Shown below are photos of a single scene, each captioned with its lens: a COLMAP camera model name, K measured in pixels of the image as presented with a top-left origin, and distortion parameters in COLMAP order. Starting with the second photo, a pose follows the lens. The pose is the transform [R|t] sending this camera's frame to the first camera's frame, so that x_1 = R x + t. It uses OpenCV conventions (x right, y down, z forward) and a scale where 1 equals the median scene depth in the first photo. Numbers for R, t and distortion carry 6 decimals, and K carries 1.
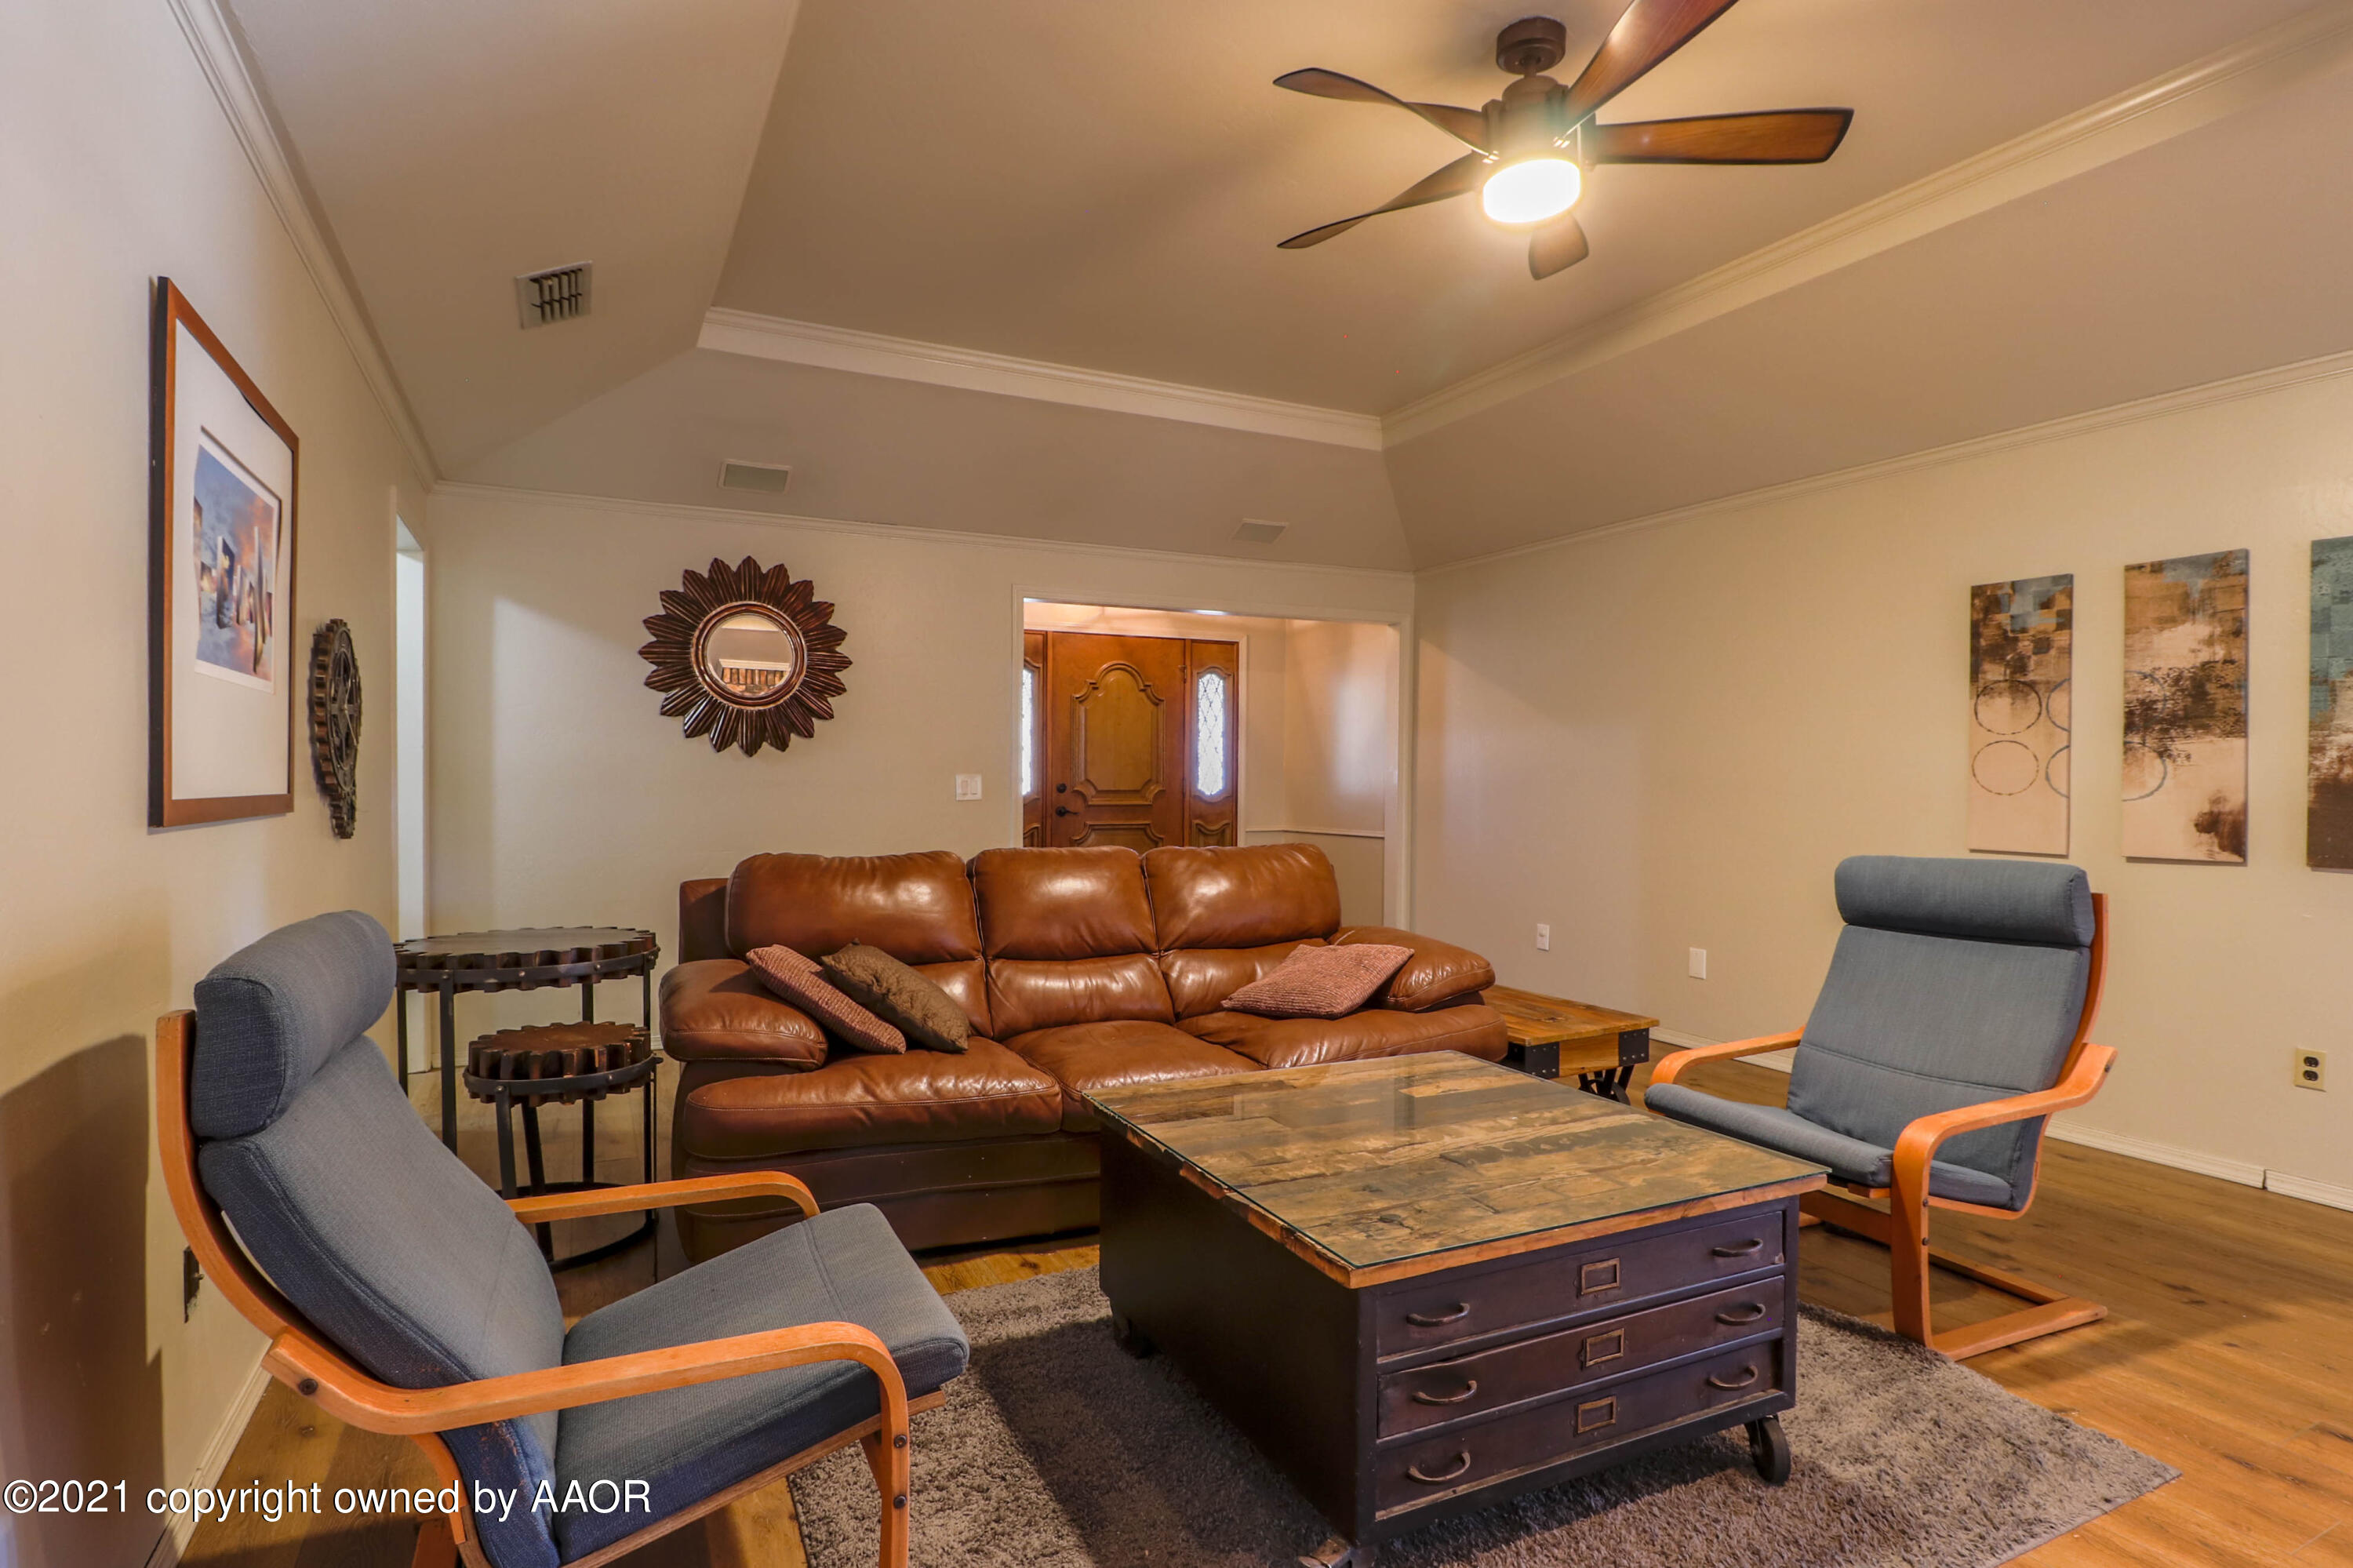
lens RADIAL K [[1138.4, 0, 1153.4], [0, 1138.4, 795.8], [0, 0, 1]] dist [-0.004815, -0.008079]
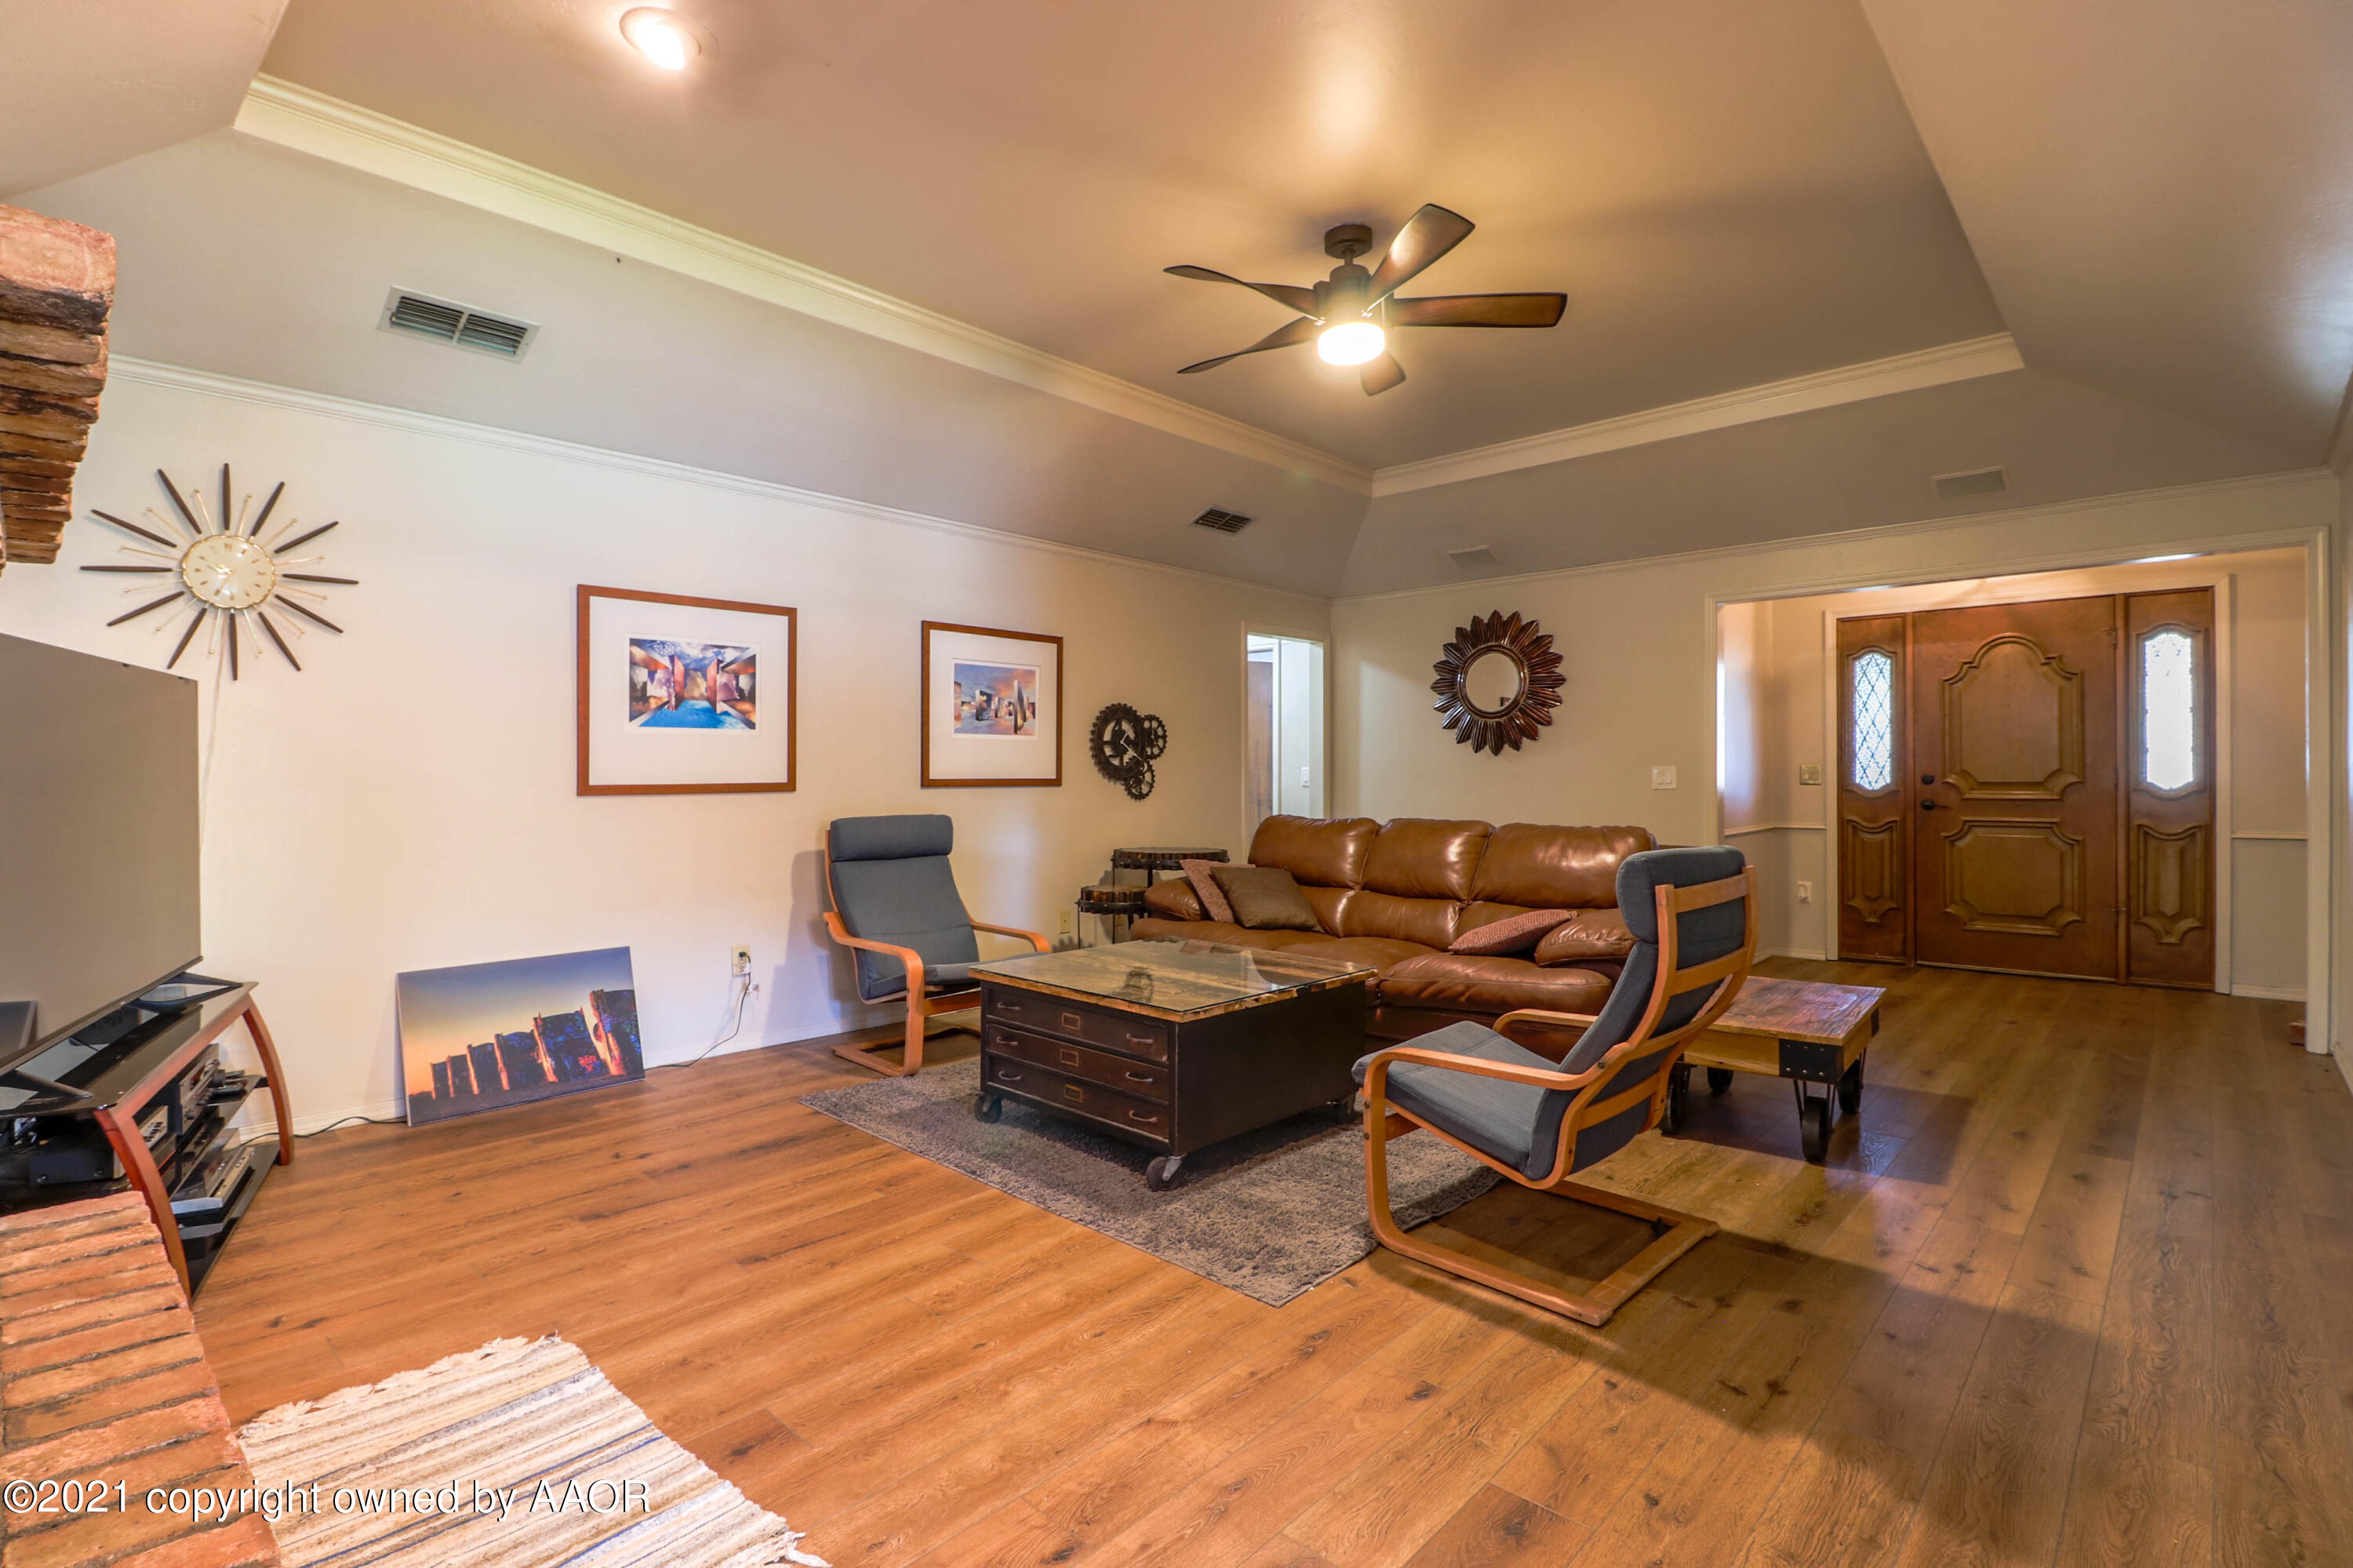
lens RADIAL K [[1138.4, 0, 1187.6], [0, 1138.4, 770.4], [0, 0, 1]] dist [-0.004815, -0.008079]
pose [[0.360143, -0.006049, -0.932877, 0.782453], [-0.009150, 0.999908, -0.010016, 0.000695], [0.932852, 0.012144, 0.360055, 0.155184]]
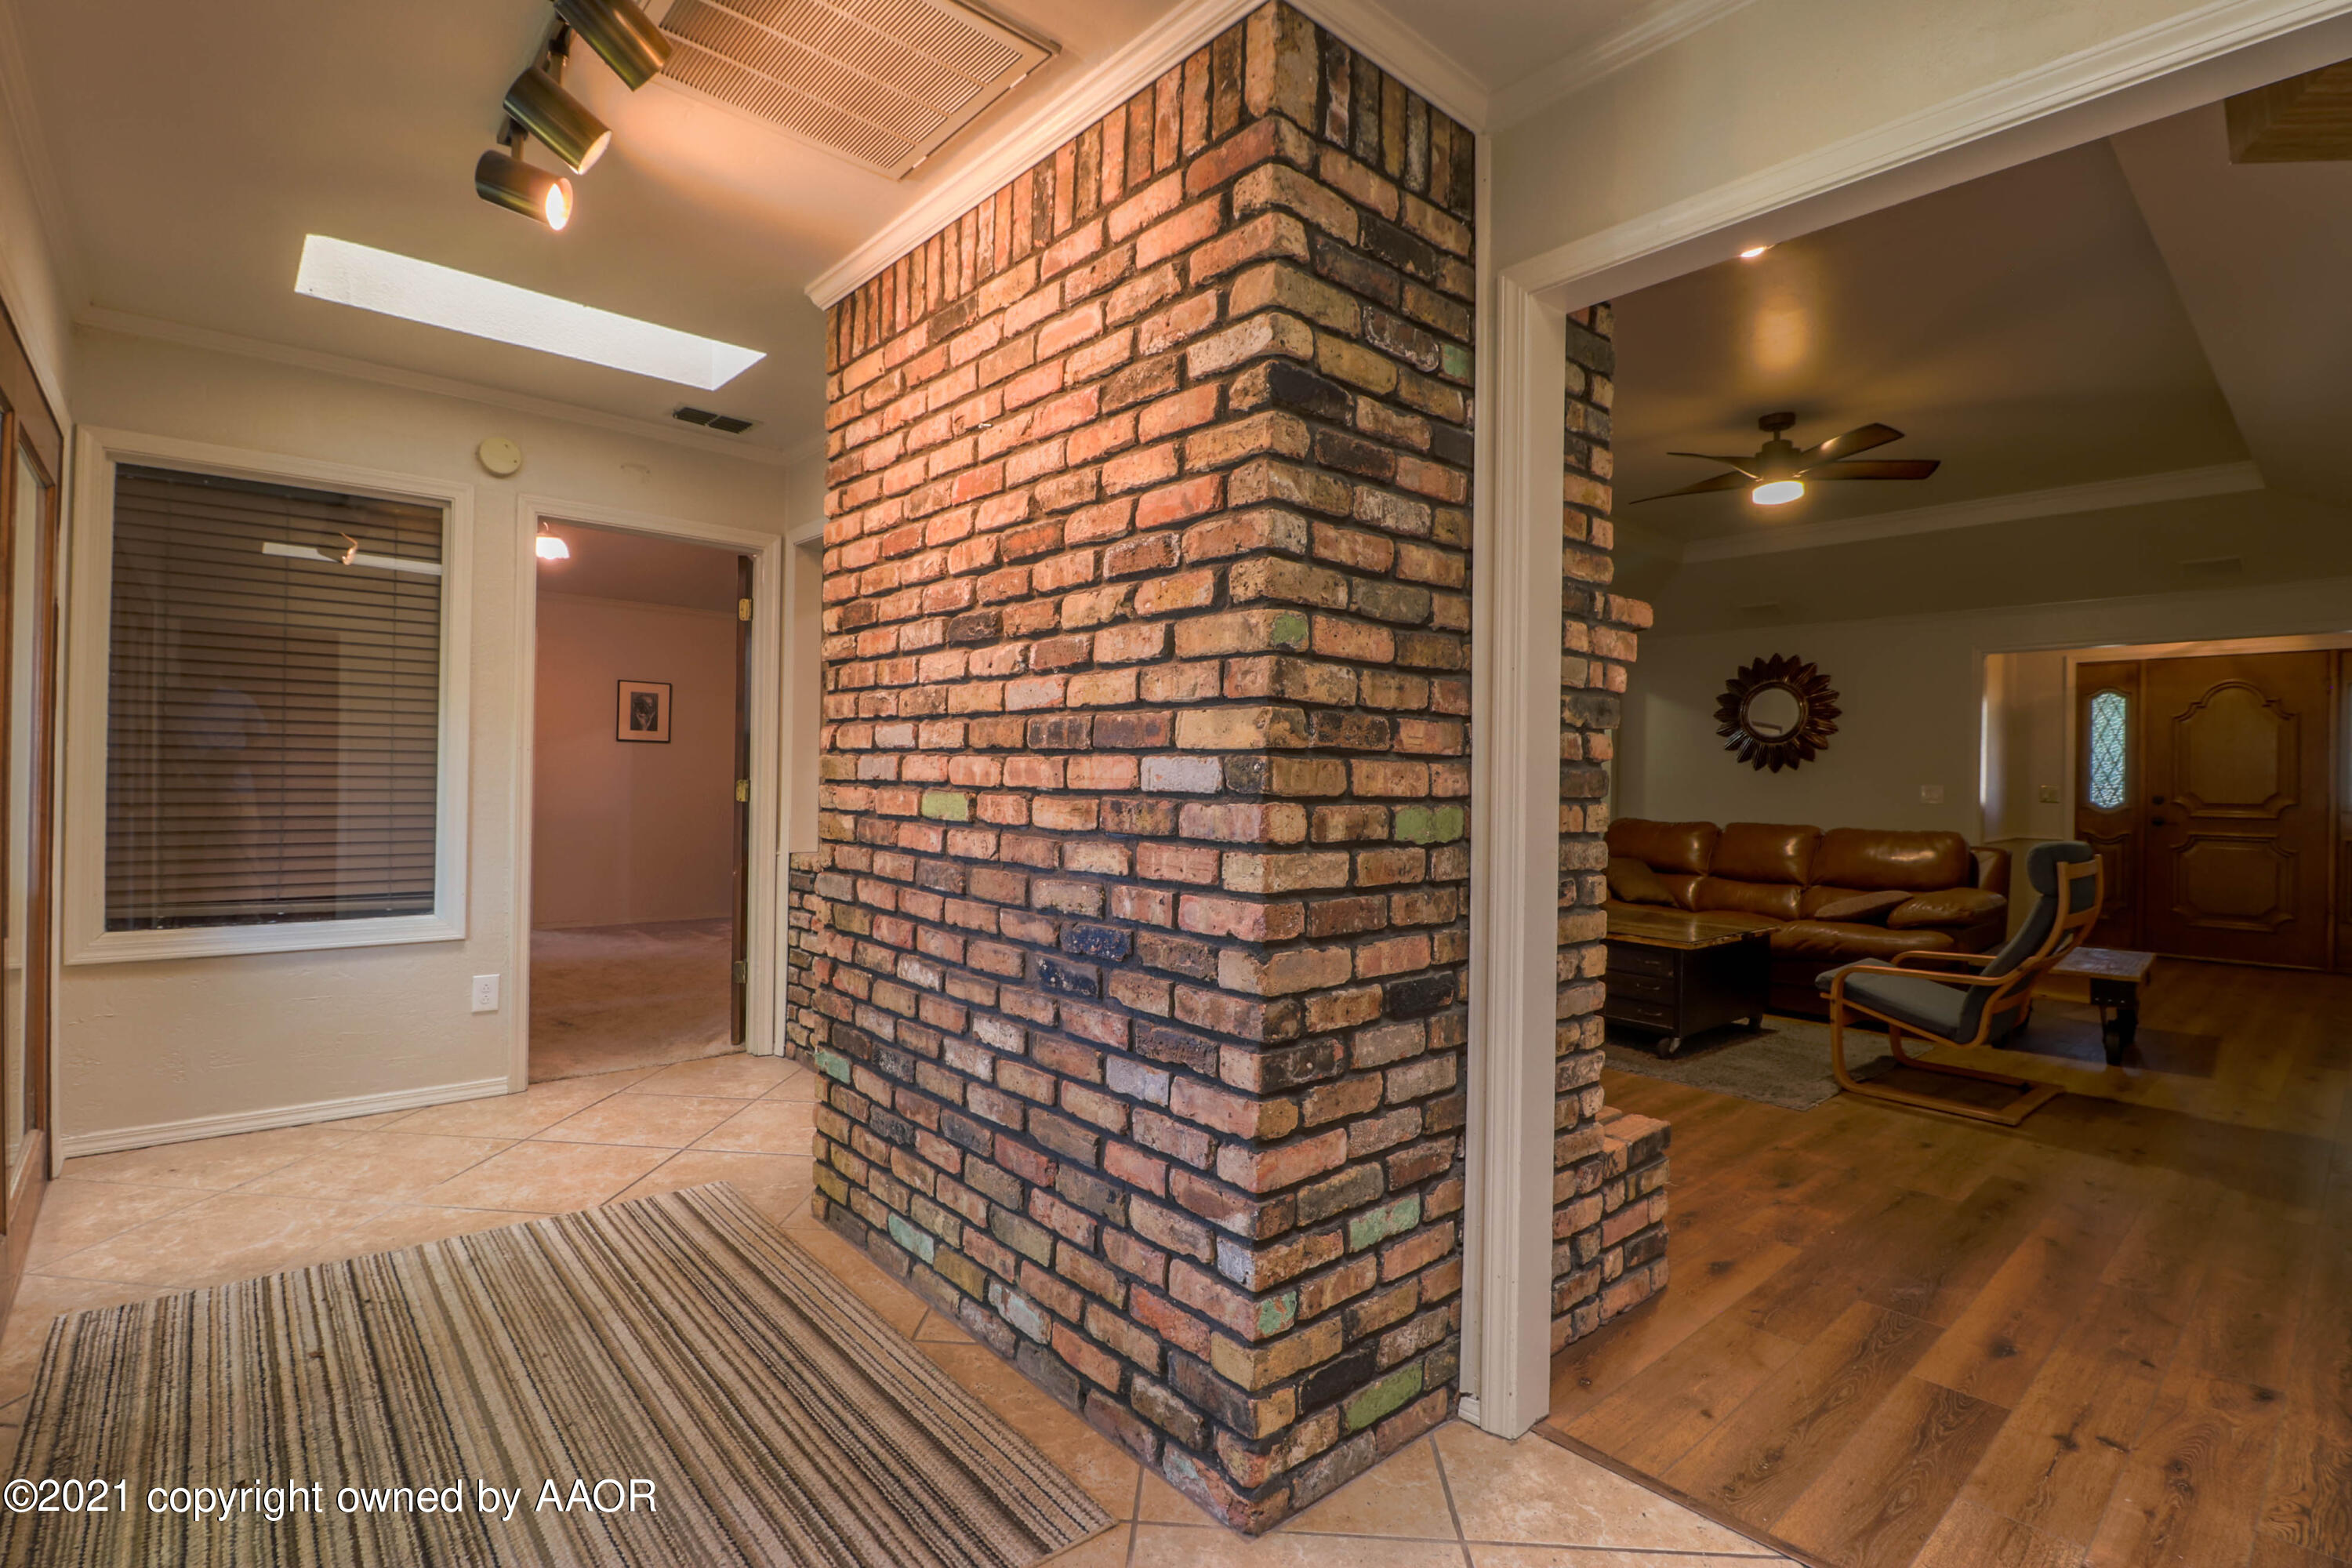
lens RADIAL K [[1137.9, 0, 1180.5], [0, 1137.9, 771.4], [0, 0, 1]] dist [-0.004815, -0.008079]
pose [[0.268103, -0.001252, -0.963390, 1.001425], [-0.027502, 0.999582, -0.008953, 0.002024], [0.962998, 0.028895, 0.267956, -0.281689]]
